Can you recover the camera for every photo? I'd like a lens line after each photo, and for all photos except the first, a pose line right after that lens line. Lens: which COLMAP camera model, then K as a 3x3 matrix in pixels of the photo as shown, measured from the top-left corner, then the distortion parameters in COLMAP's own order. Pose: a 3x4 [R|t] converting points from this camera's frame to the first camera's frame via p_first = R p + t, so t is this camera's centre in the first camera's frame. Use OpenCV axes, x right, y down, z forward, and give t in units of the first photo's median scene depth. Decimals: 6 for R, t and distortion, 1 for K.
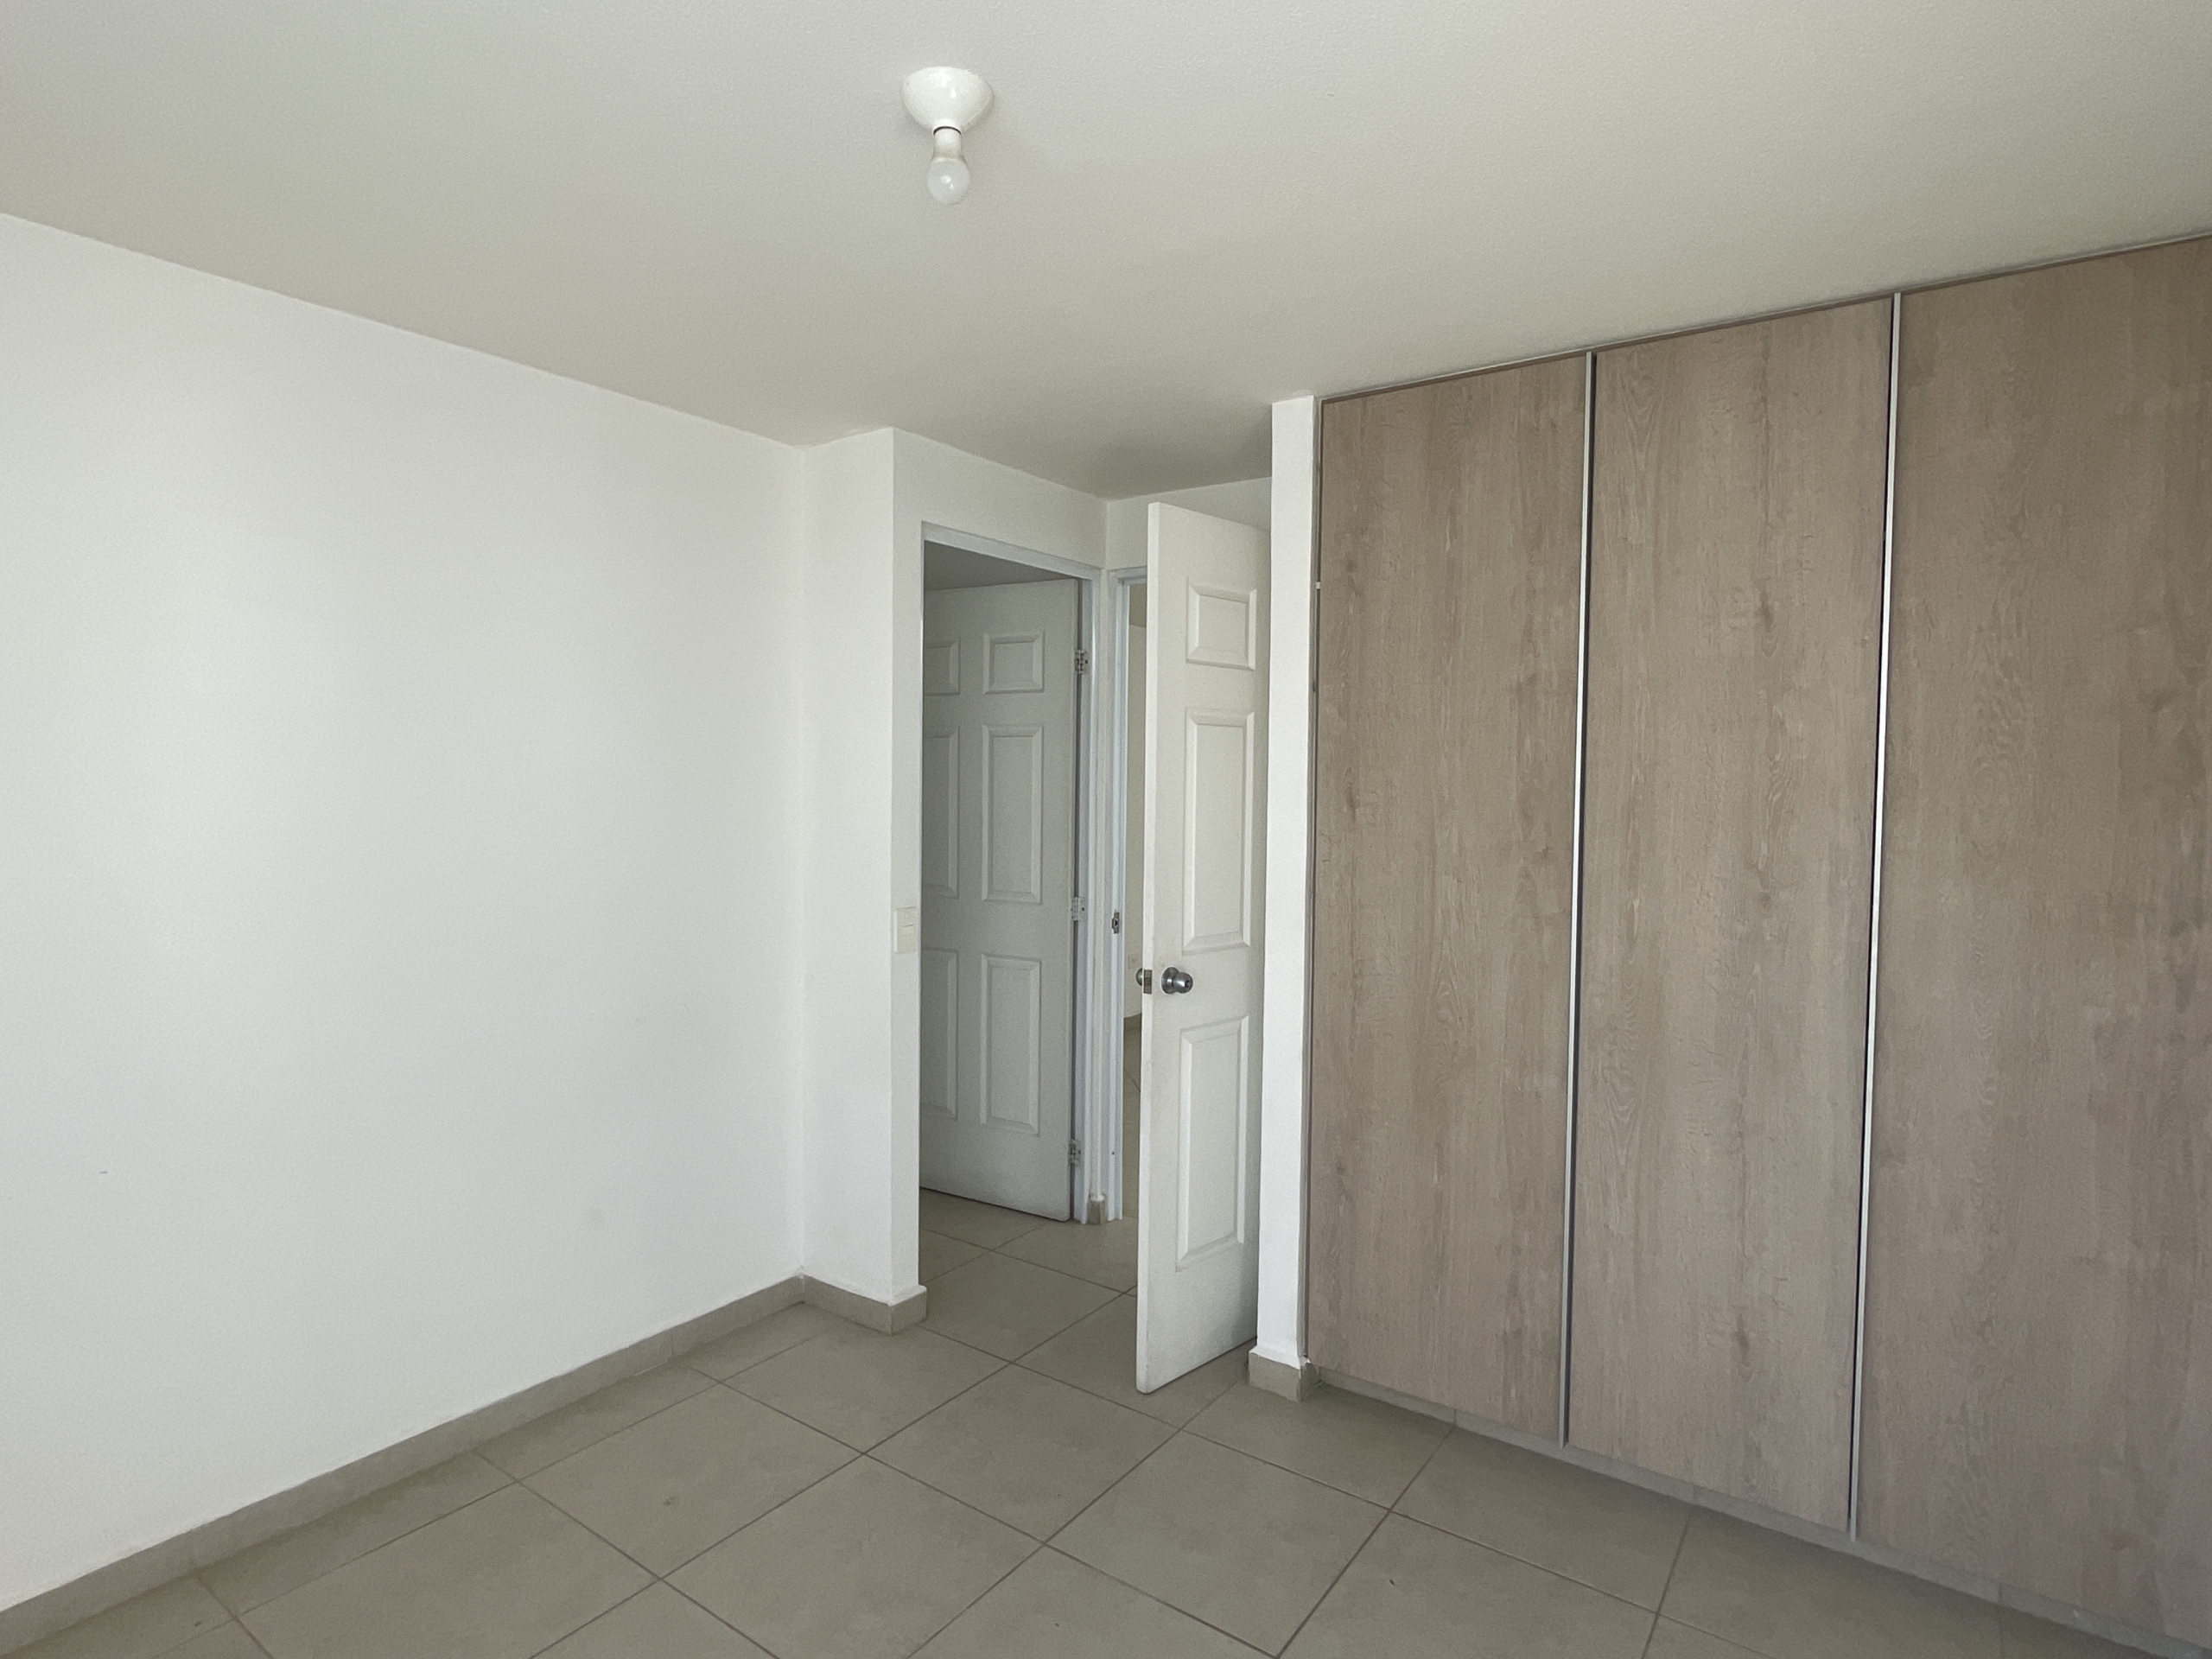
lens RADIAL K [[1187.3, 0, 1106.0], [0, 1187.3, 829.5], [0, 0, 1]] dist [-0.000678, 0.000957]
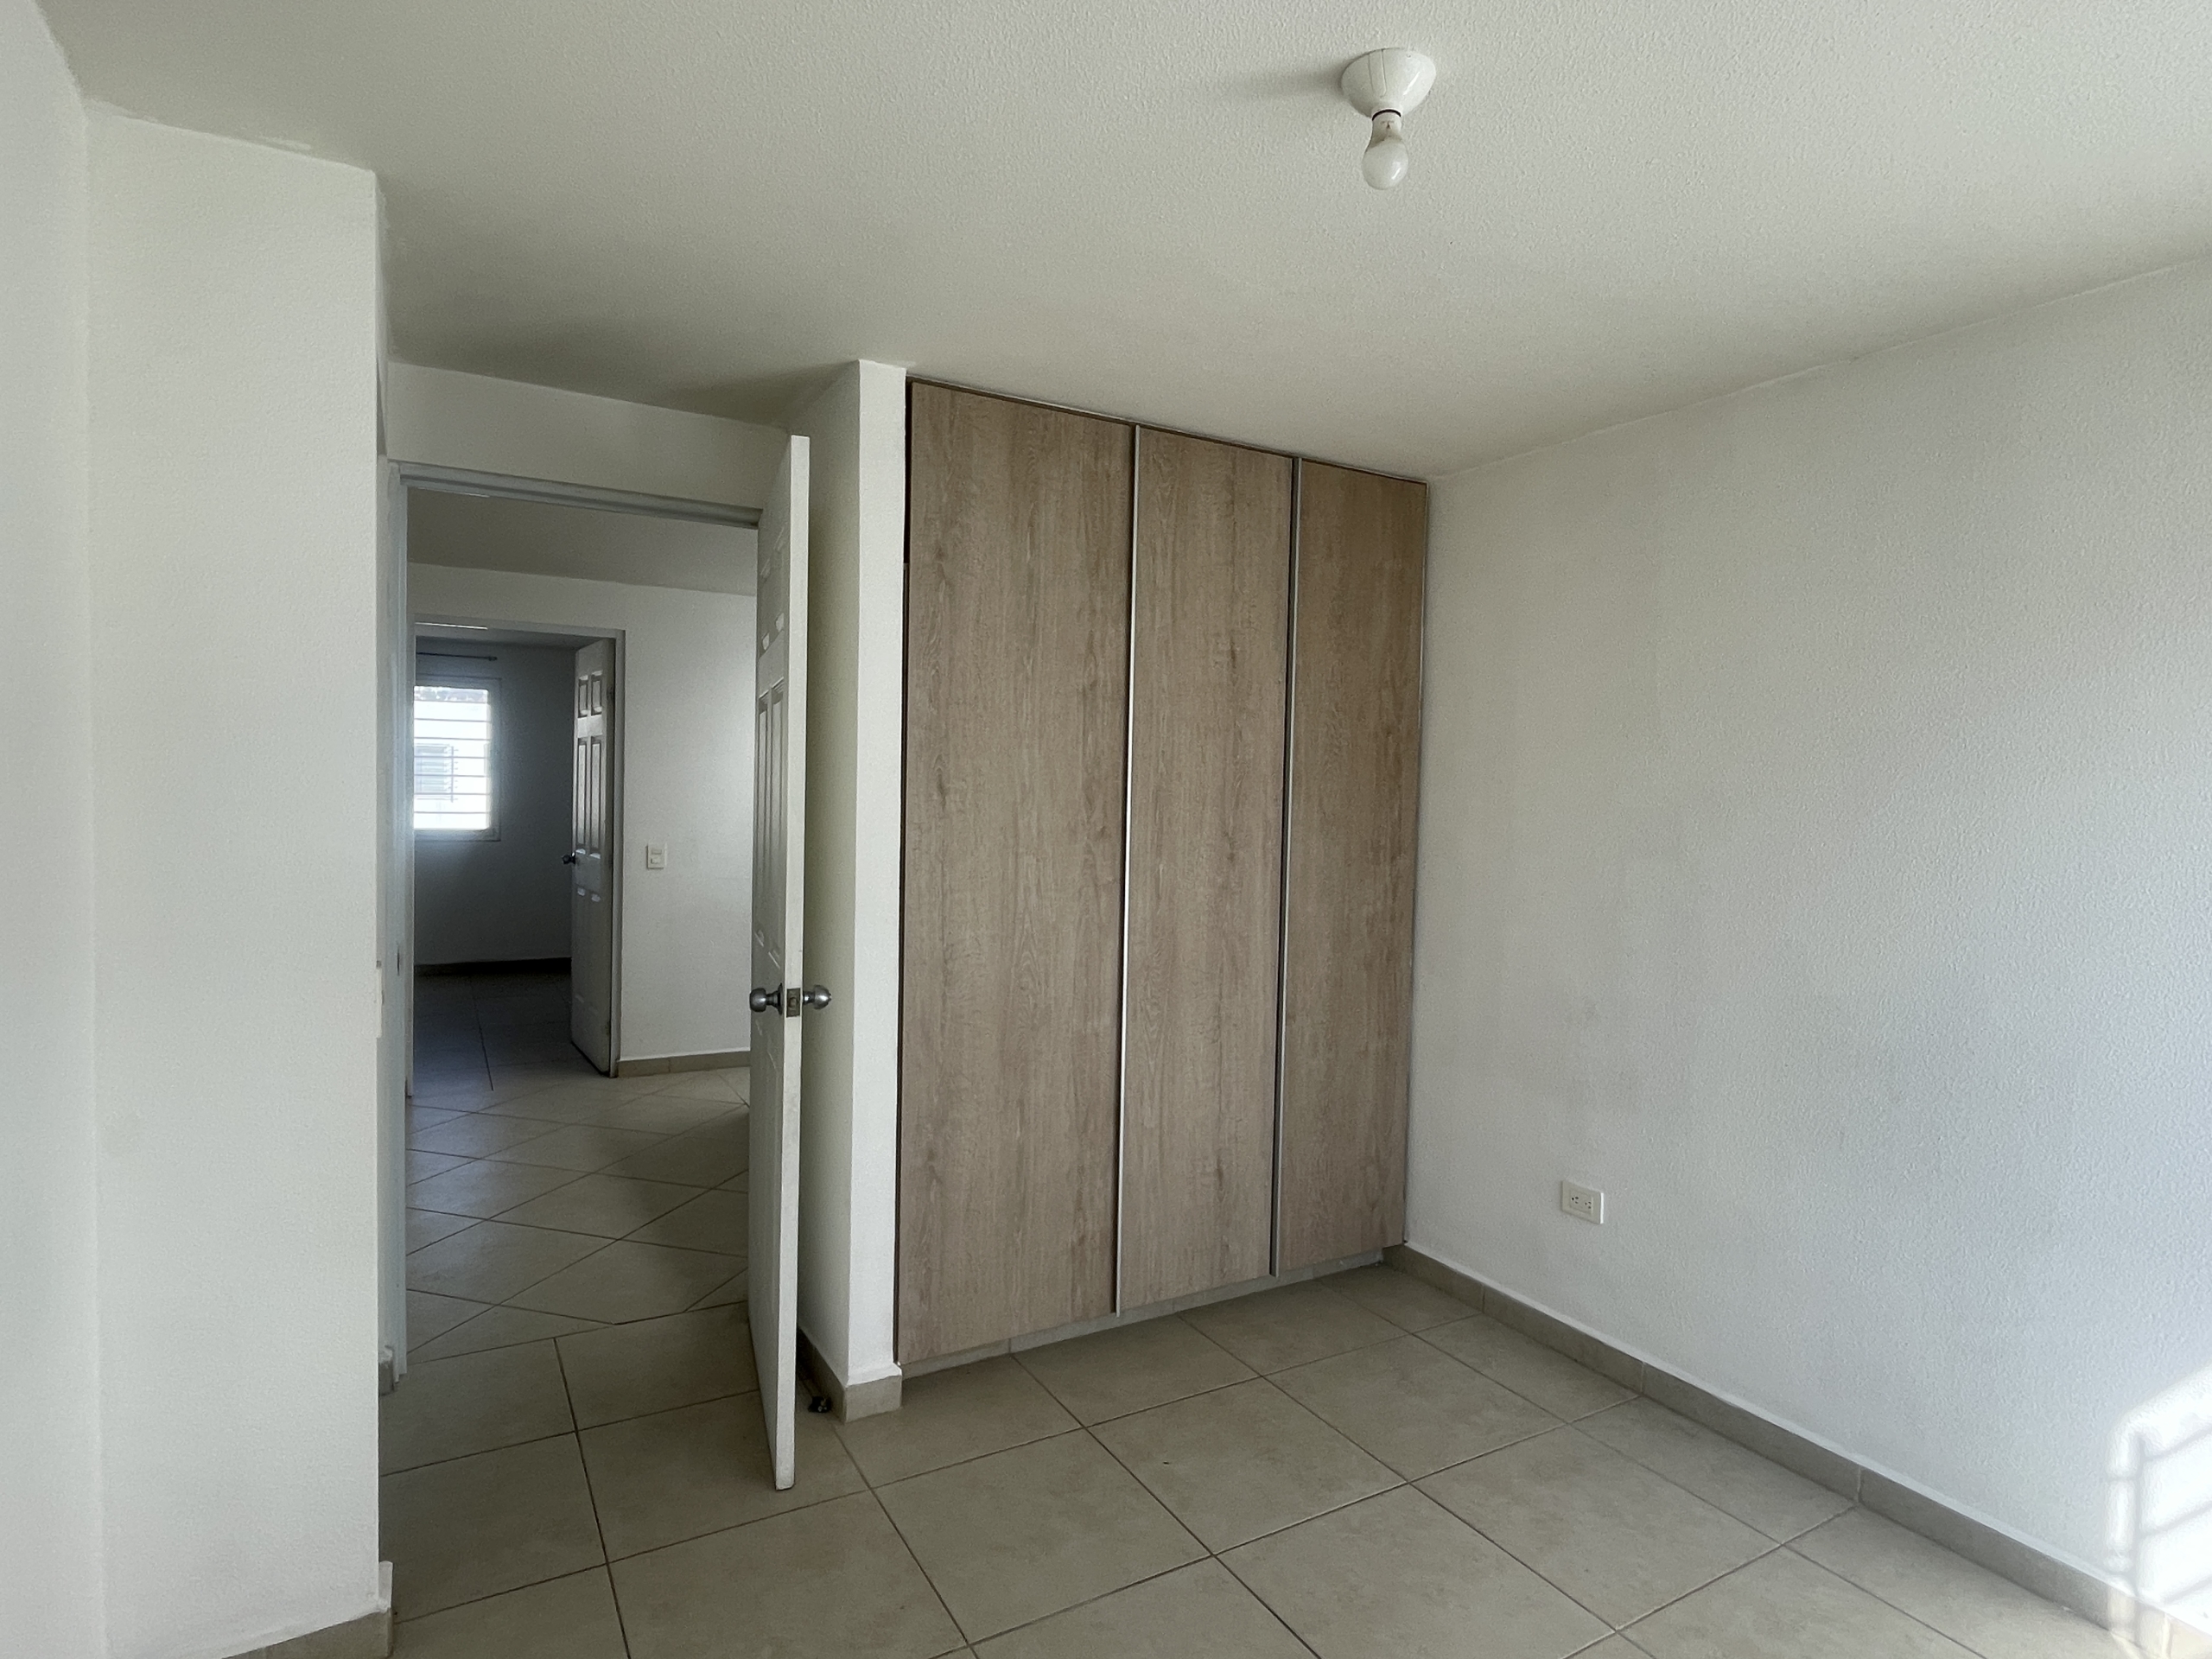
lens RADIAL K [[1167.9, 0, 1106.0], [0, 1167.9, 829.5], [0, 0, 1]] dist [-0.002153, 0.000878]
pose [[0.413167, -0.034613, 0.909997, -0.694810], [0.021406, 0.999370, 0.028294, -0.015356], [-0.910404, 0.007789, 0.413648, 0.503968]]
